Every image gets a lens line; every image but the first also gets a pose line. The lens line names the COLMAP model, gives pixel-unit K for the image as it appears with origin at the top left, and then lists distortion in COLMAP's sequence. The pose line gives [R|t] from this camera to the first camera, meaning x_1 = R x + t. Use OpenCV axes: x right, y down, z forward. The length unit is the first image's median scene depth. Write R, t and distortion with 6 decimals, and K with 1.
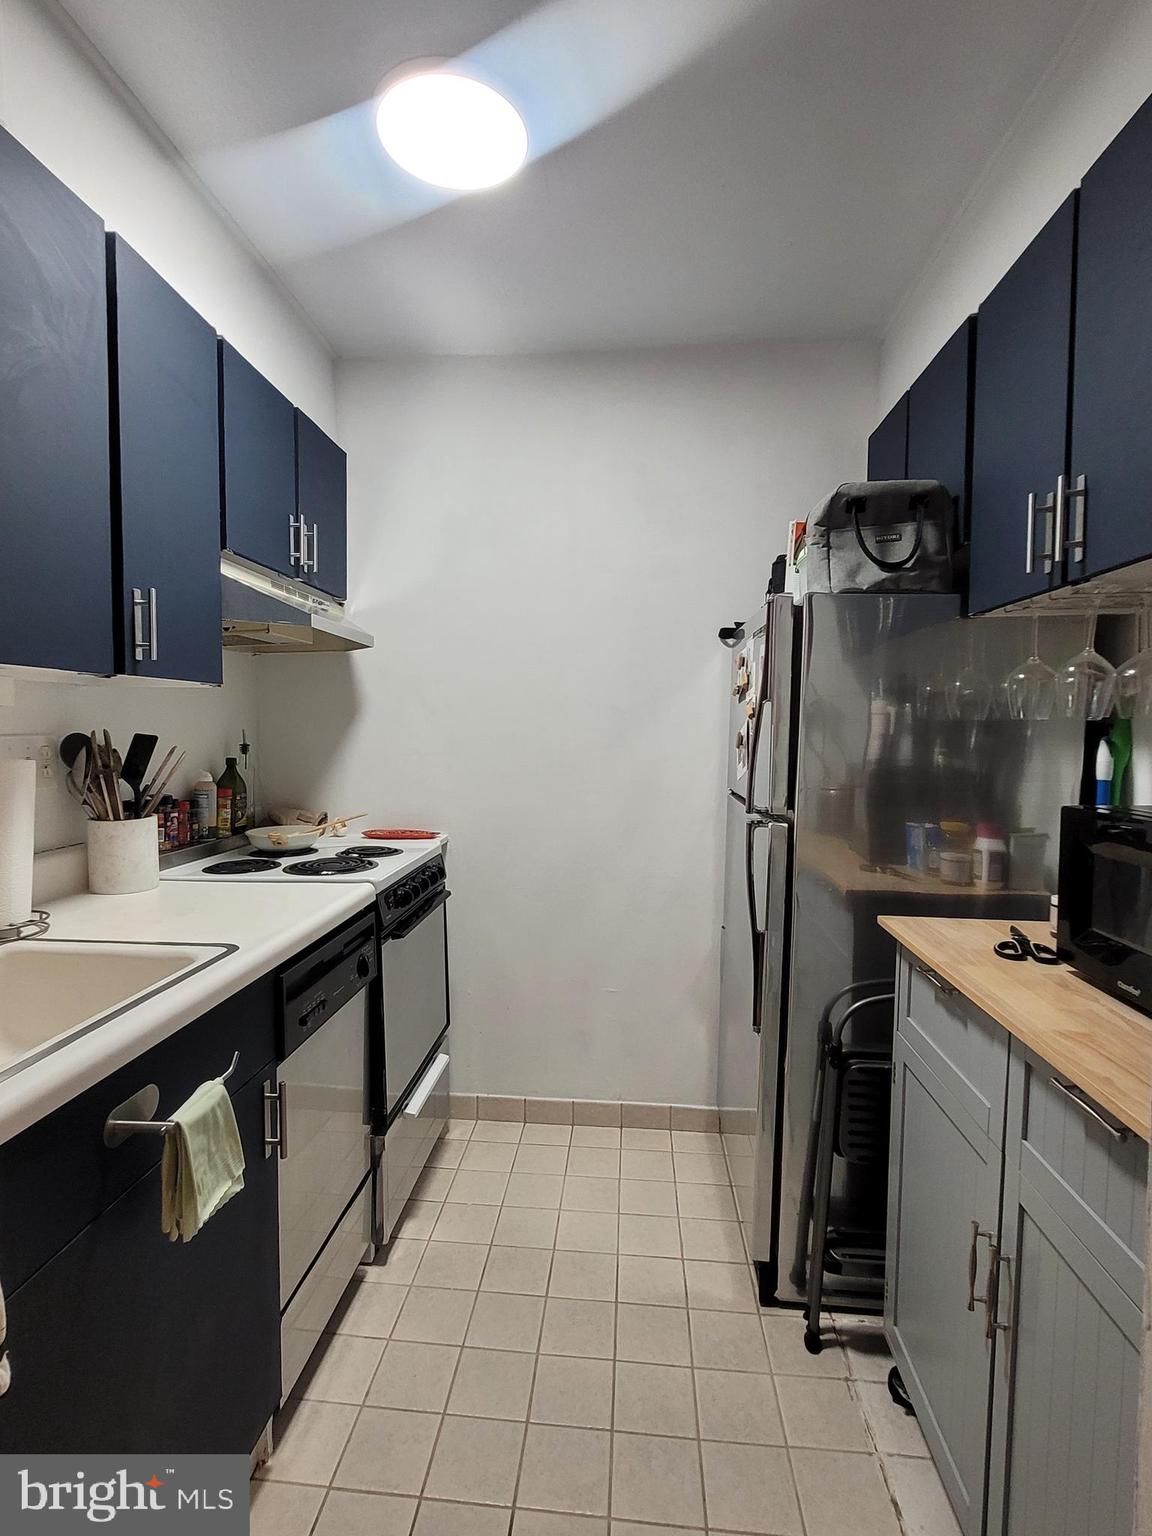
lens RADIAL K [[768.1, 0, 576.0], [0, 768.1, 768.0], [0, 0, 1]] dist [-0.001170, 0.000000]
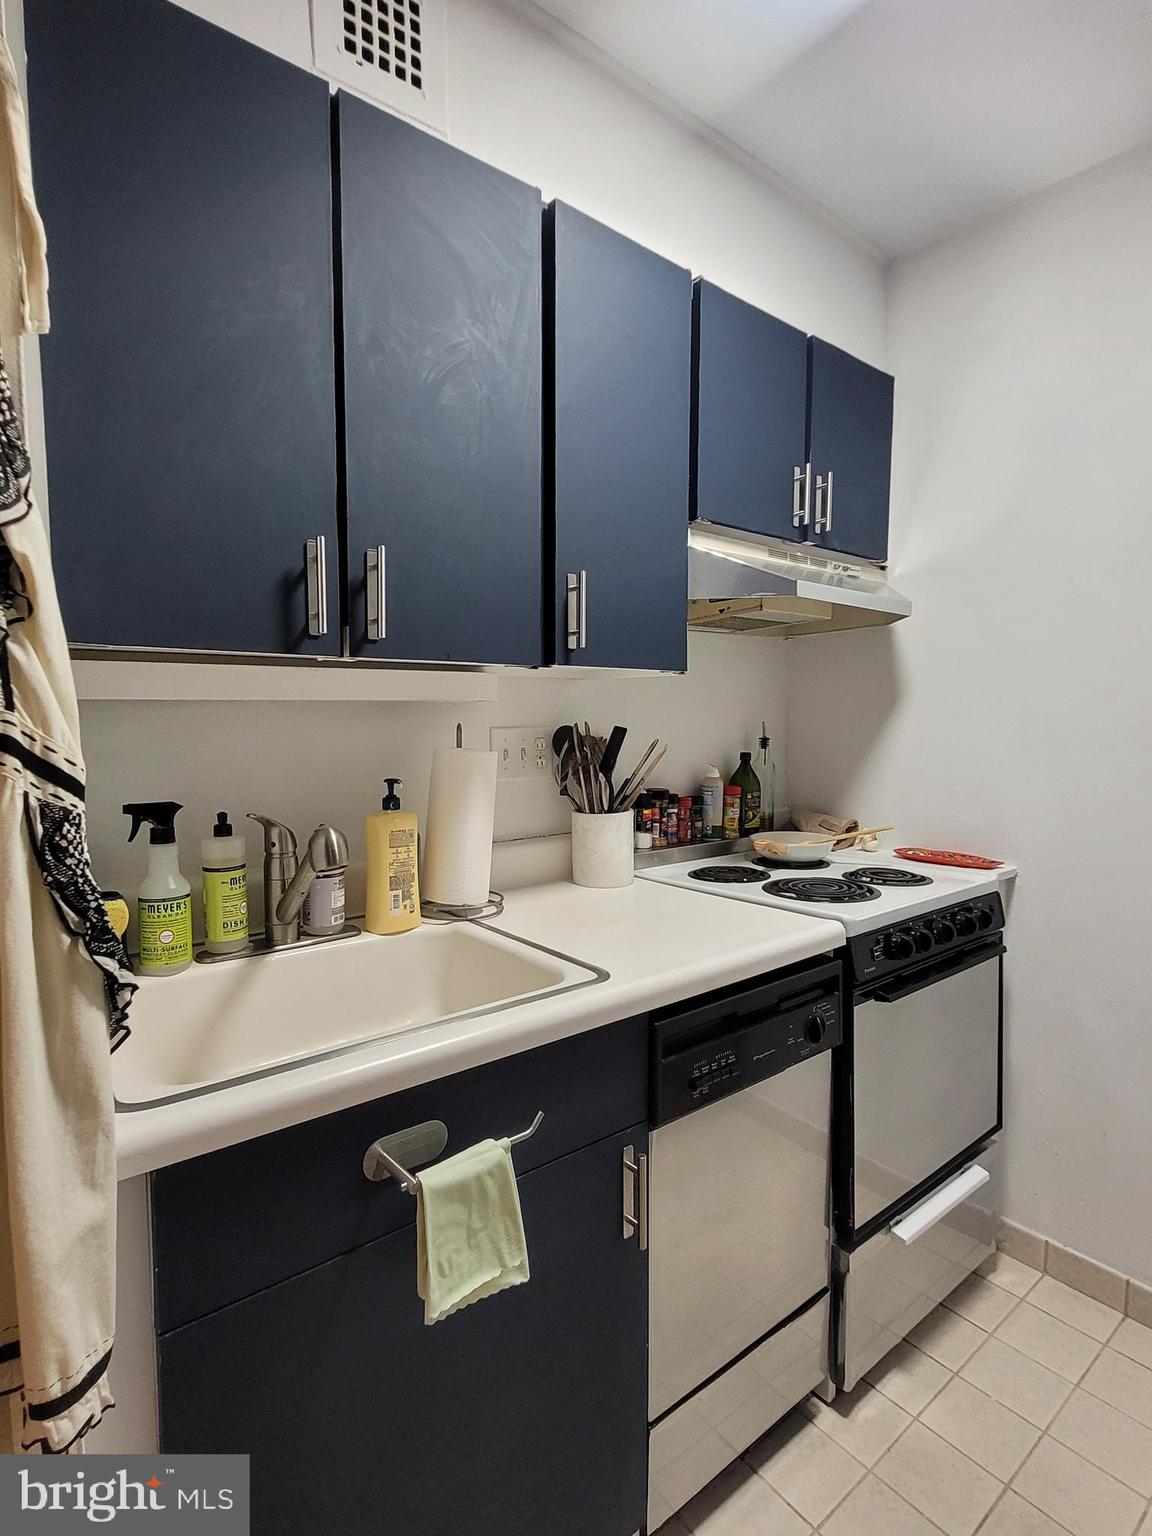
lens RADIAL K [[768.1, 0, 576.0], [0, 768.1, 768.0], [0, 0, 1]] dist [-0.001170, 0.000000]
pose [[0.680152, 0.040848, -0.731932, 0.098295], [-0.032875, 0.999141, 0.025211, -0.012830], [0.732333, 0.006915, 0.680911, 0.258796]]
